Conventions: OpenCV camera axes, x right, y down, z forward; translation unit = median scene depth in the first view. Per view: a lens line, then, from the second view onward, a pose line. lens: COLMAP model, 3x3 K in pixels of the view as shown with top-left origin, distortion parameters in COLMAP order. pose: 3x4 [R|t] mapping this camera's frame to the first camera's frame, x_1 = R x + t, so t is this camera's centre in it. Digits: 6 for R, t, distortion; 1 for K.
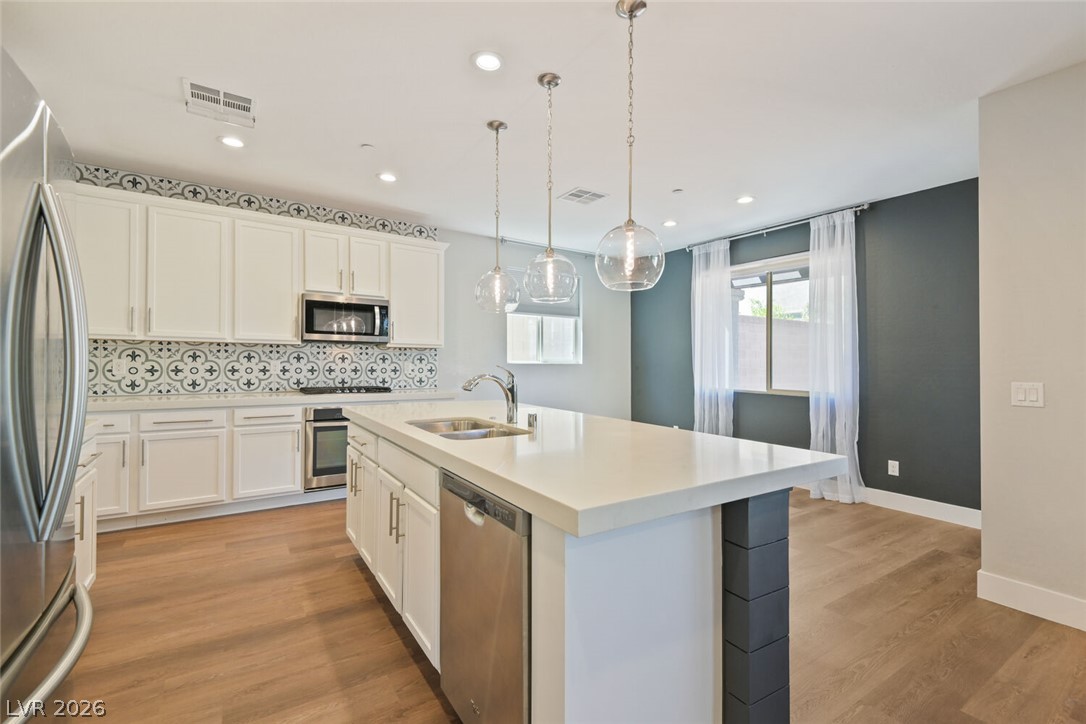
lens RADIAL K [[485.3, 0, 555.9], [0, 485.3, 353.6], [0, 0, 1]] dist [0.001997, -0.008380]
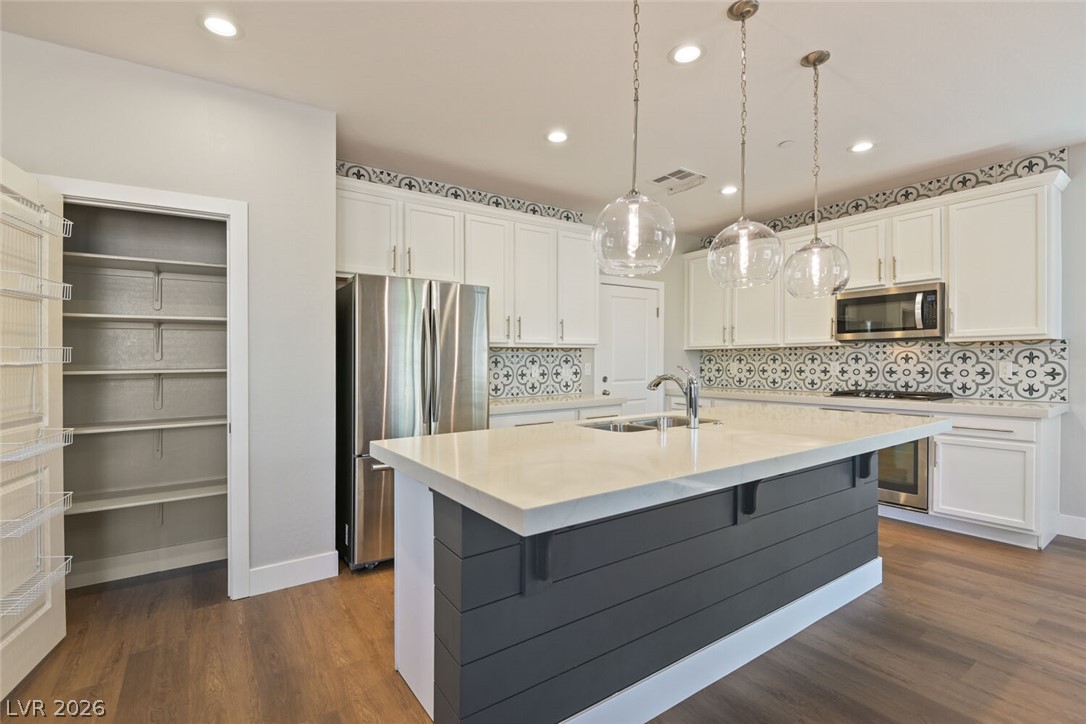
lens RADIAL K [[485.3, 0, 512.3], [0, 485.3, 372.3], [0, 0, 1]] dist [0.001997, -0.008380]
pose [[-0.016369, 0.008961, -0.999826, 0.433003], [0.024062, 0.999674, 0.008566, 0.010770], [0.999576, -0.023918, -0.016579, 0.318095]]
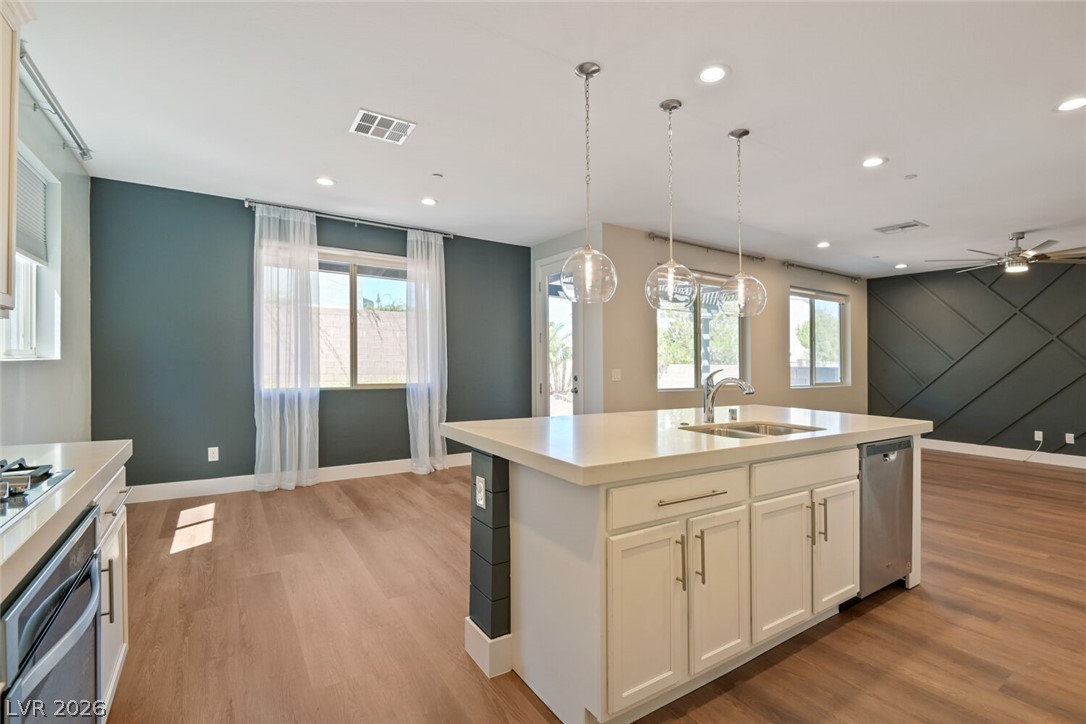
lens RADIAL K [[485.3, 0, 534.8], [0, 485.3, 351.2], [0, 0, 1]] dist [0.001997, -0.008380]
pose [[0.011456, 0.008825, 0.999895, -0.574541], [-0.030561, 0.999497, -0.008472, 0.004336], [-0.999467, -0.030461, 0.011720, 0.674062]]
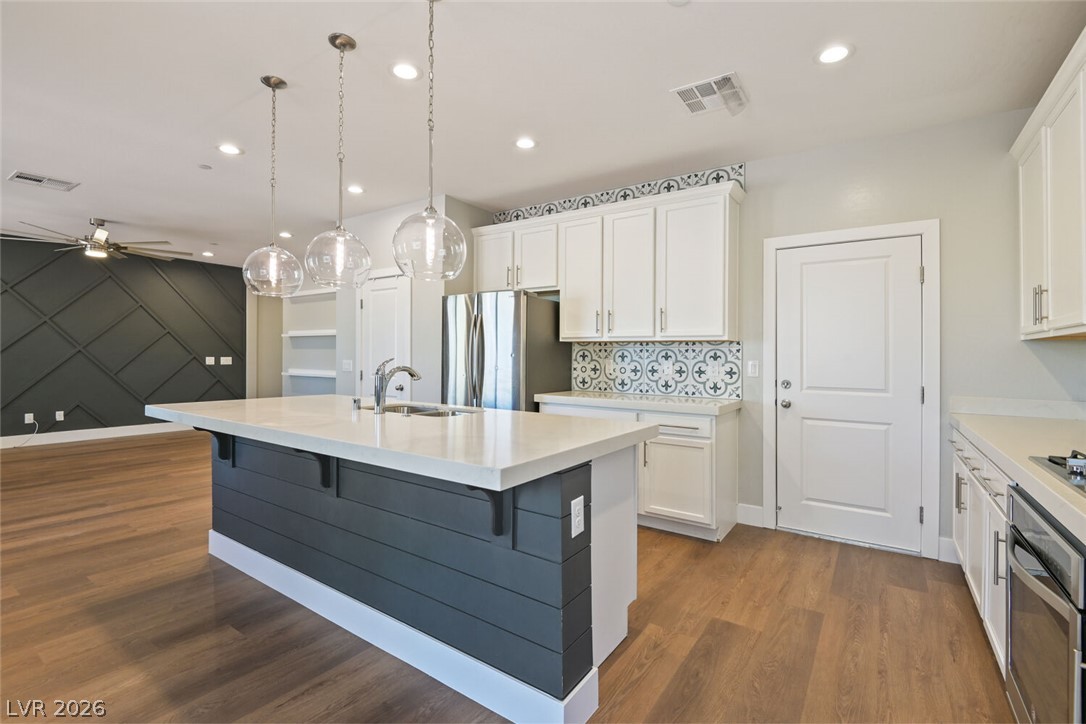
lens RADIAL K [[485.3, 0, 550.4], [0, 485.3, 354.1], [0, 0, 1]] dist [0.001997, -0.008380]
pose [[-0.926796, -0.023136, -0.374851, -0.012885], [-0.016317, 0.999639, -0.021355, 0.015730], [0.375210, -0.013675, -0.926839, 1.049481]]
